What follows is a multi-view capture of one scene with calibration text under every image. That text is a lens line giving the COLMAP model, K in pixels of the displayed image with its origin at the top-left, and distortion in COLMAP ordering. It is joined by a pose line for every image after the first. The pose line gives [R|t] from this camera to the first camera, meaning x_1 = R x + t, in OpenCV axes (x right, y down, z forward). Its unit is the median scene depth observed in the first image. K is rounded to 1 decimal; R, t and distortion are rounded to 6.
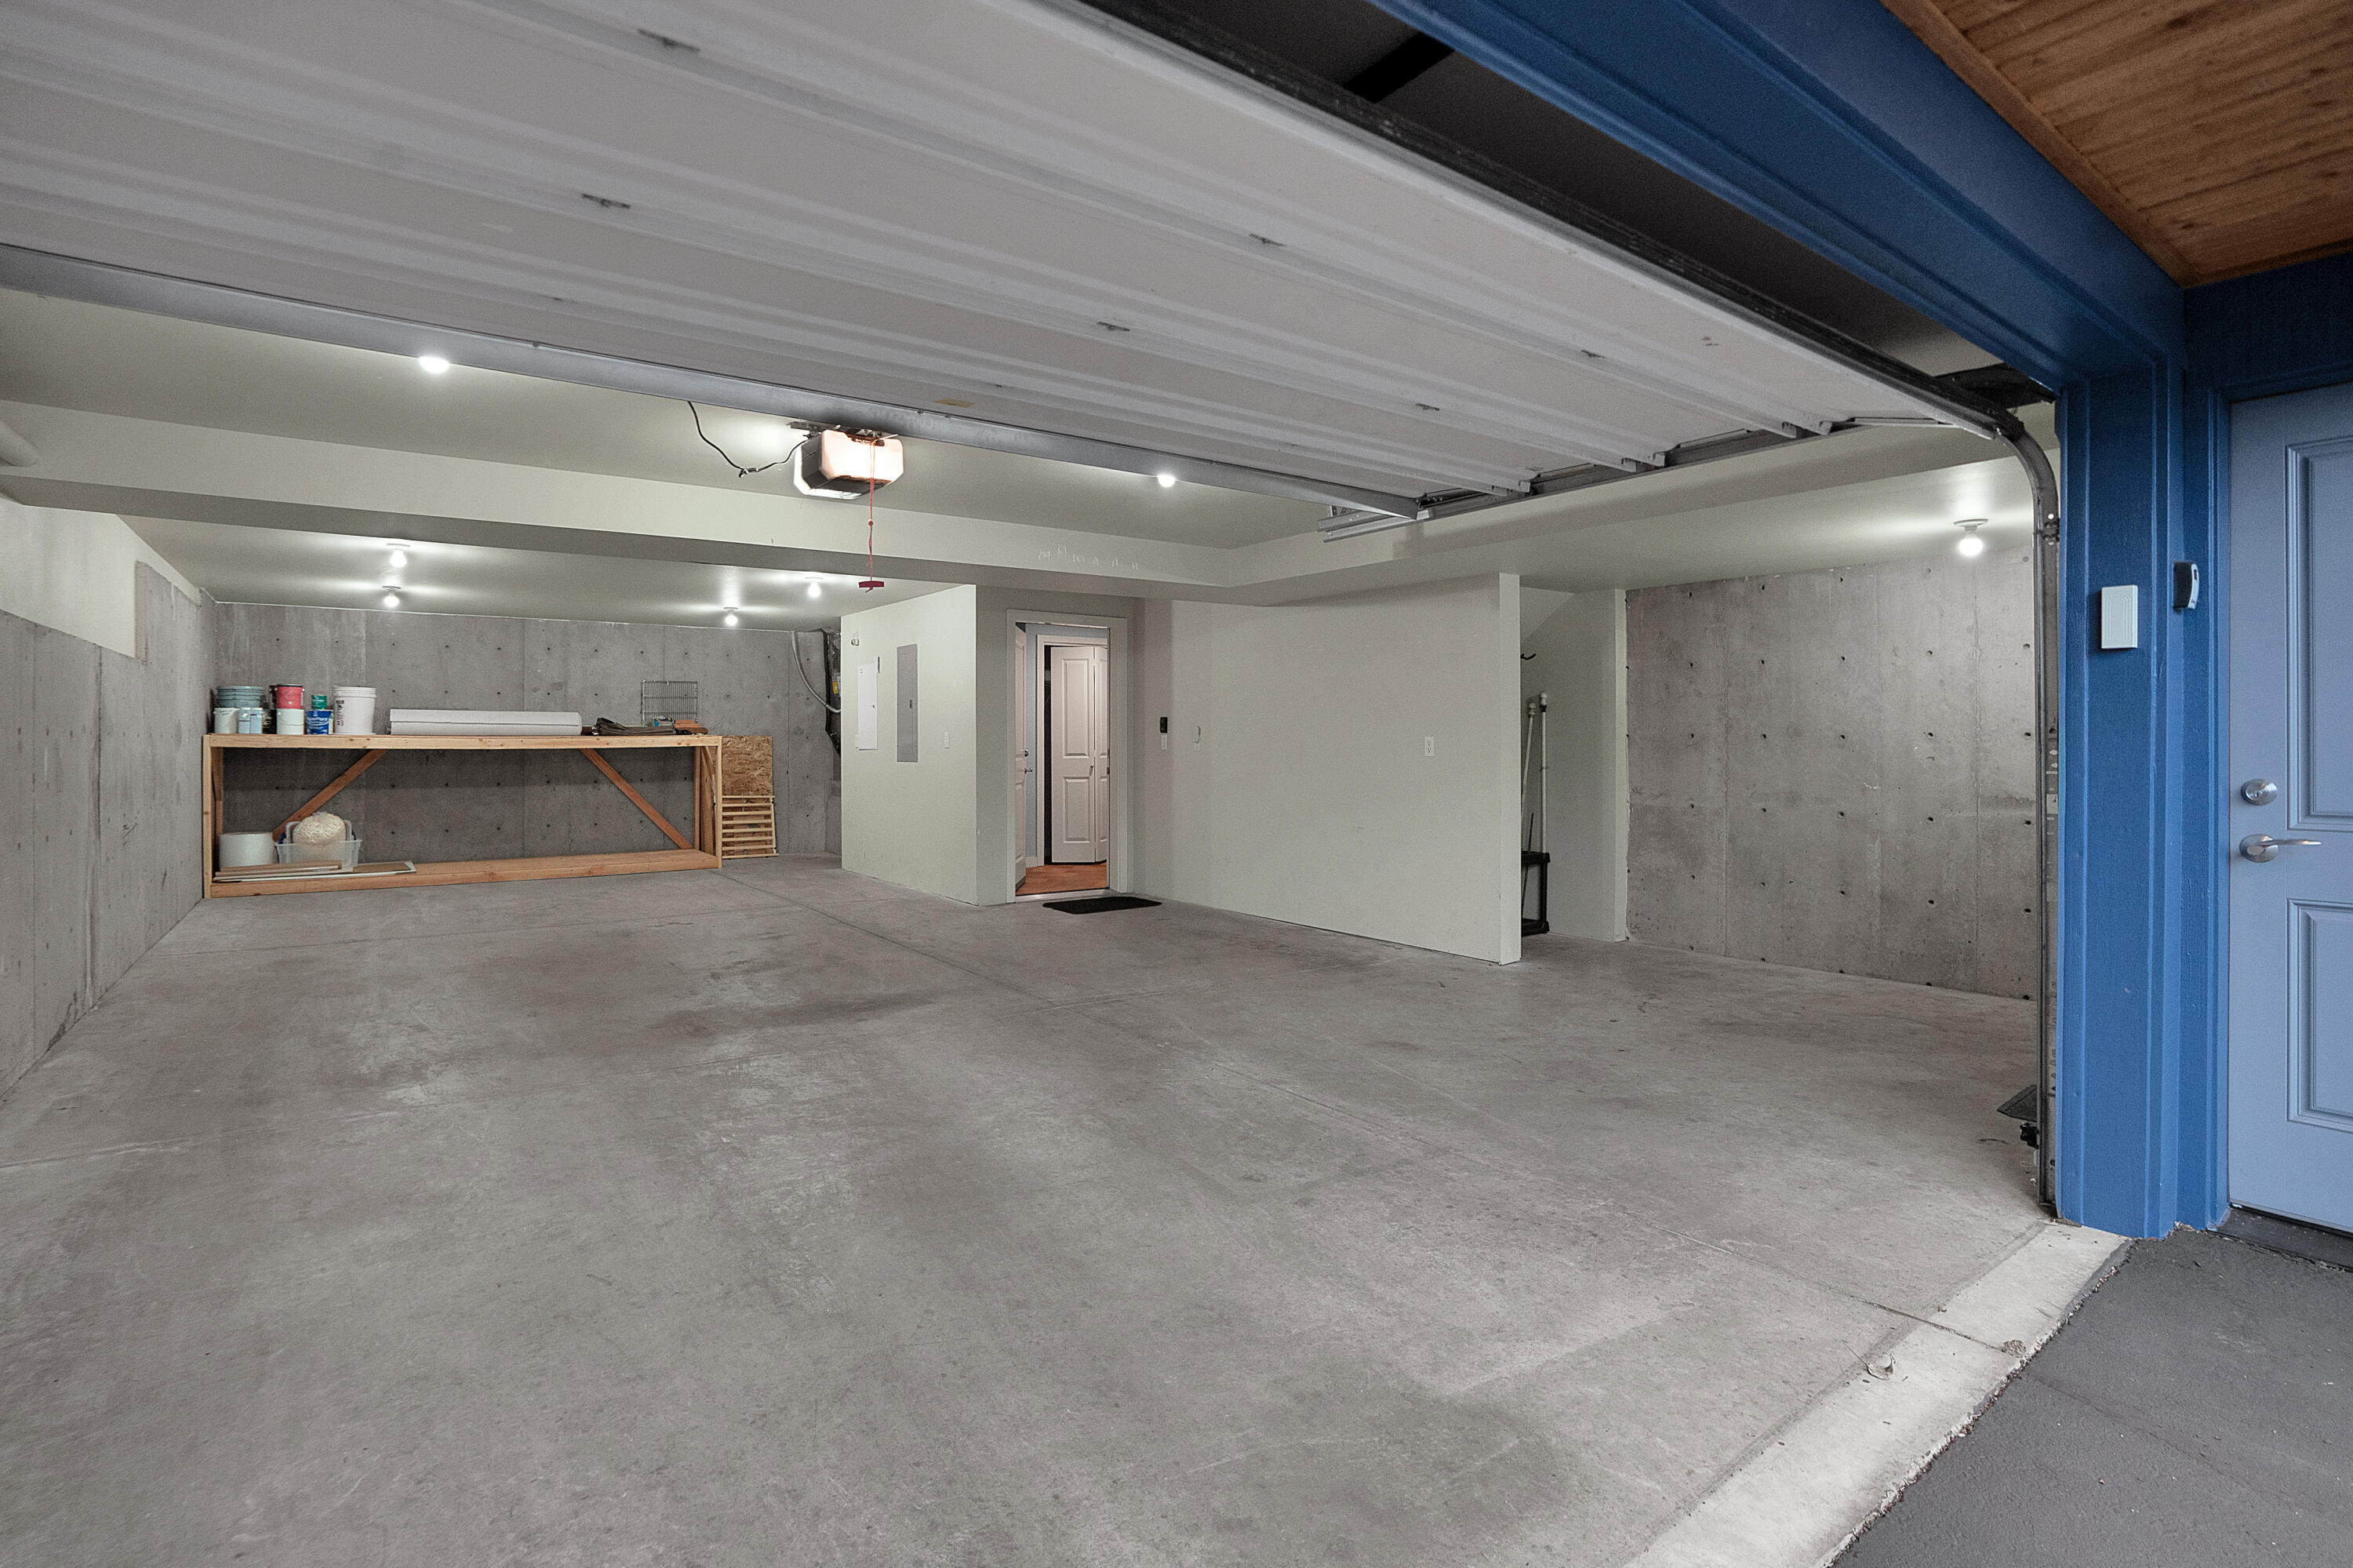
lens RADIAL K [[1126.3, 0, 1161.5], [0, 1126.3, 752.4], [0, 0, 1]] dist [-0.016720, 0.000347]
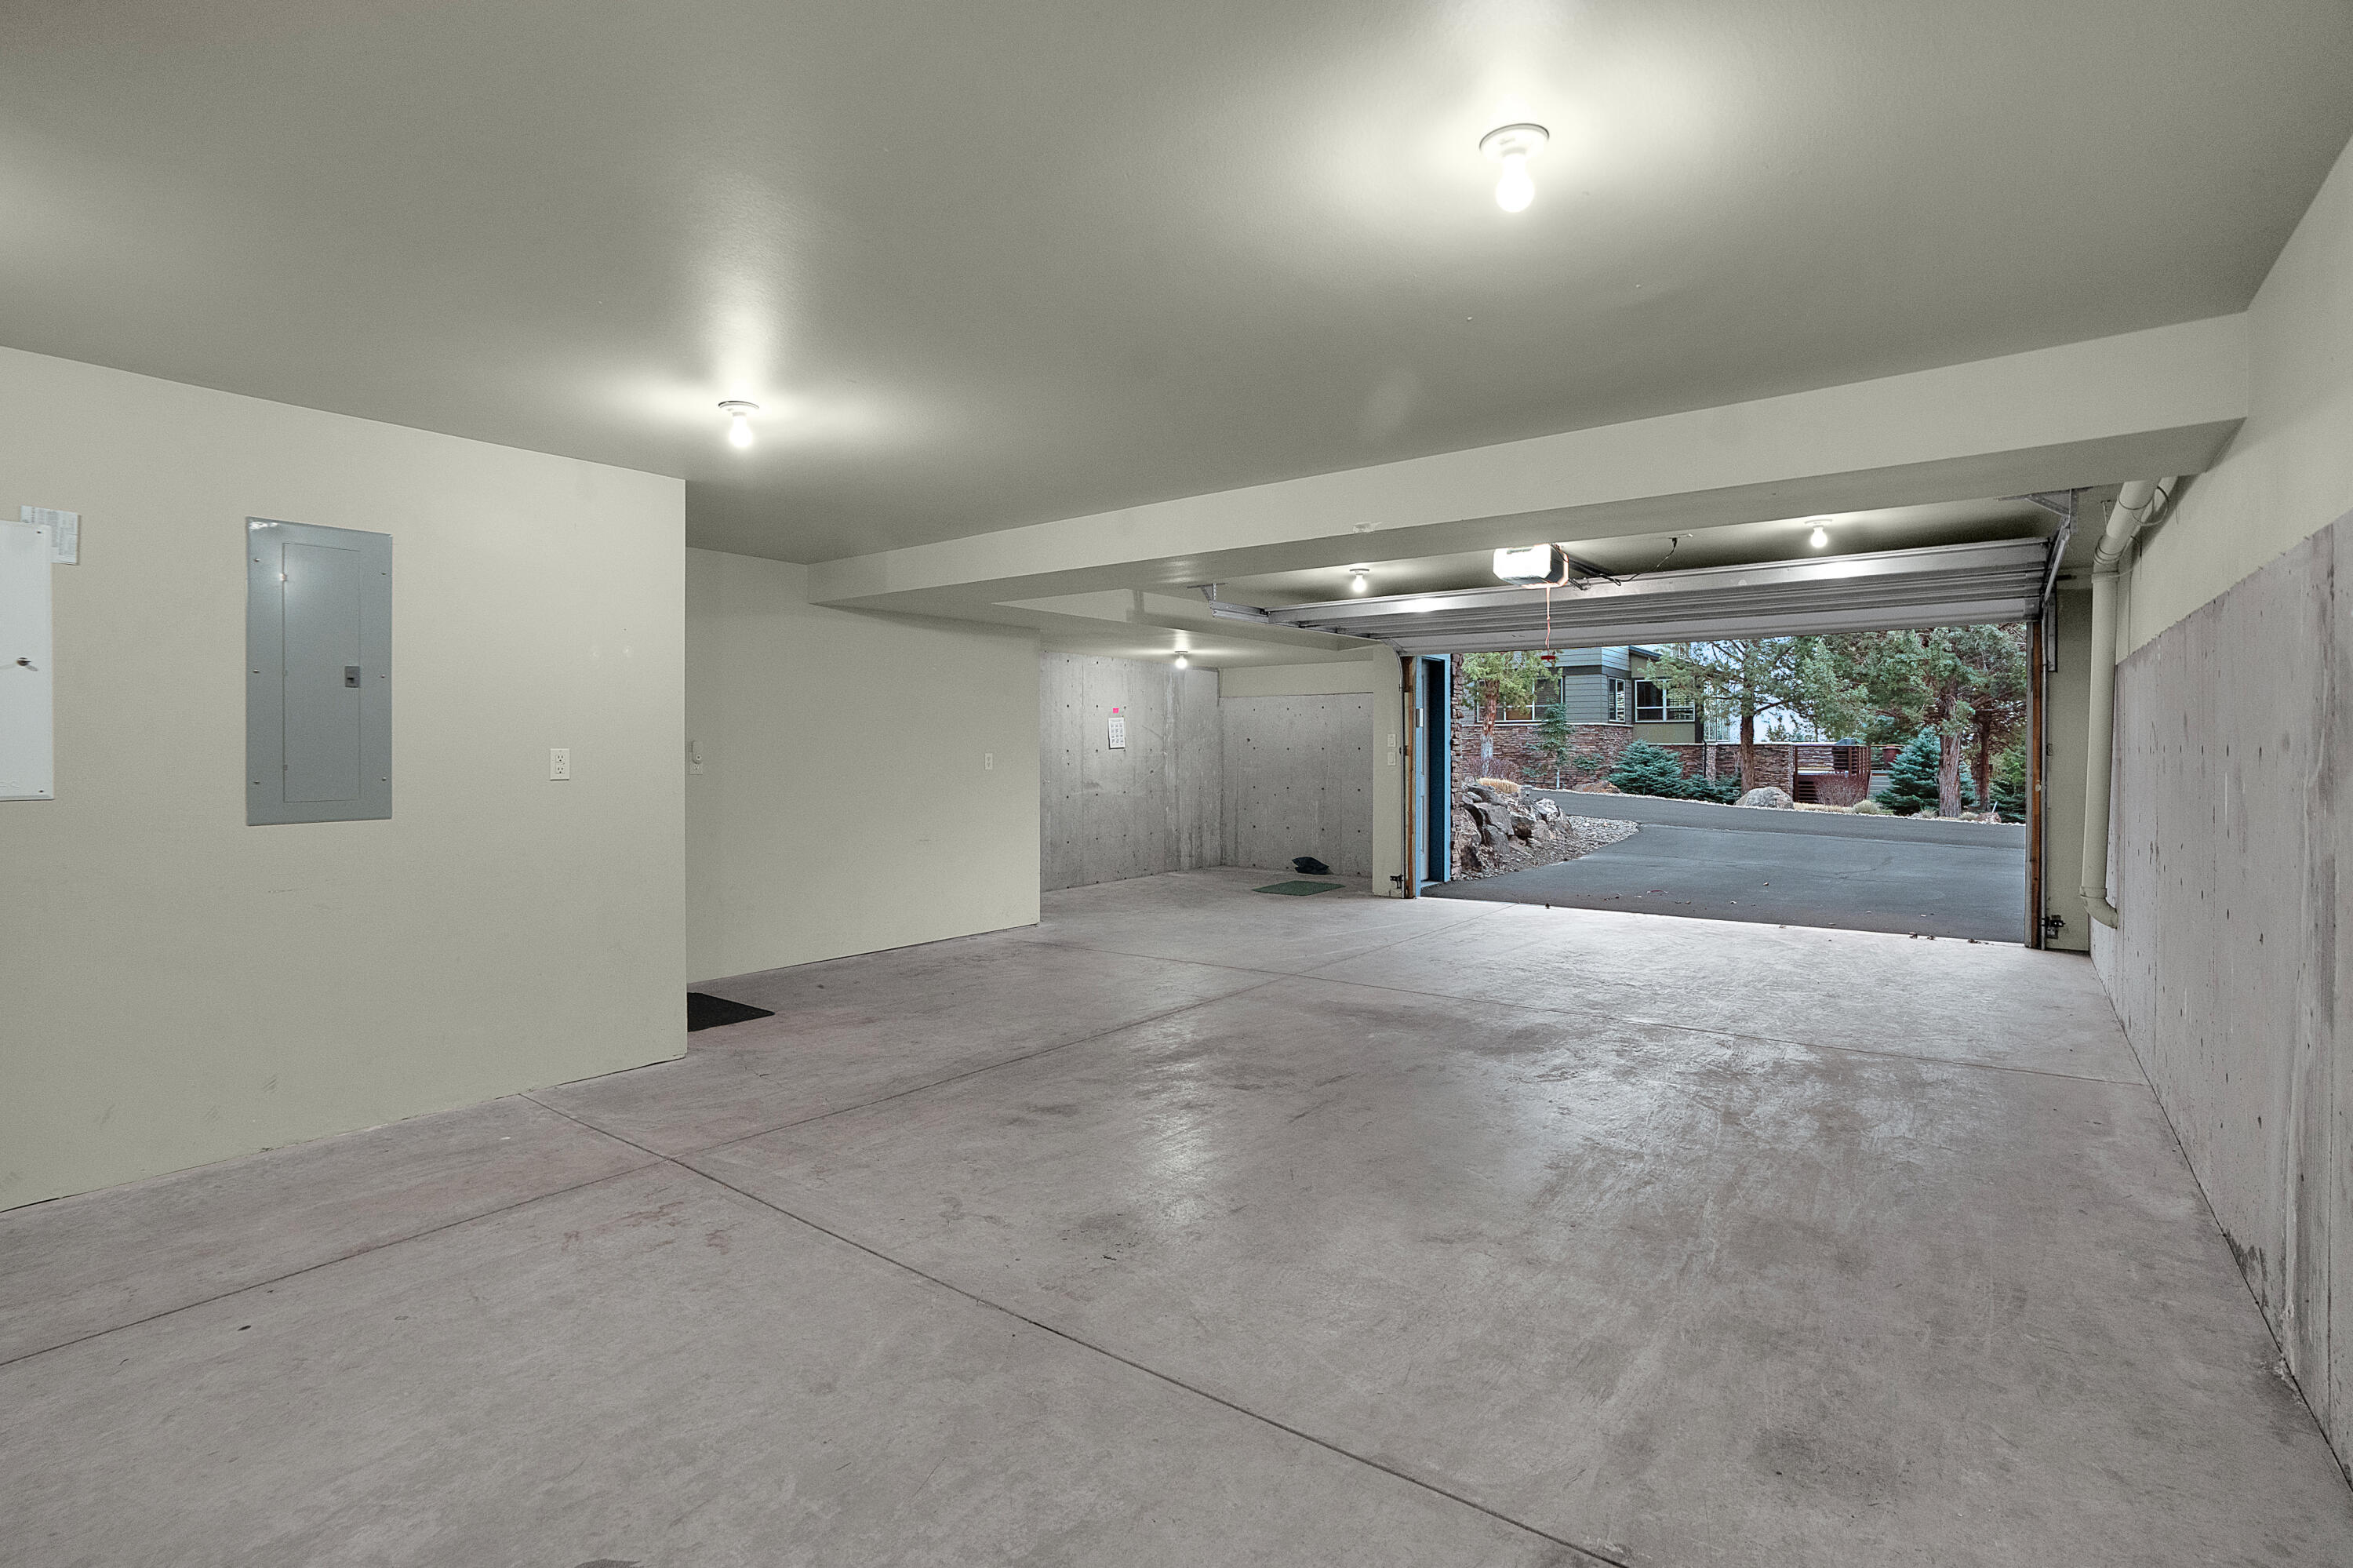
lens RADIAL K [[1126.3, 0, 1161.5], [0, 1126.3, 752.4], [0, 0, 1]] dist [-0.016720, 0.000347]
pose [[-0.308264, -0.002994, 0.951296, -1.162053], [0.015813, 0.999841, 0.008271, -0.026896], [-0.951169, 0.017592, -0.308167, 1.456945]]
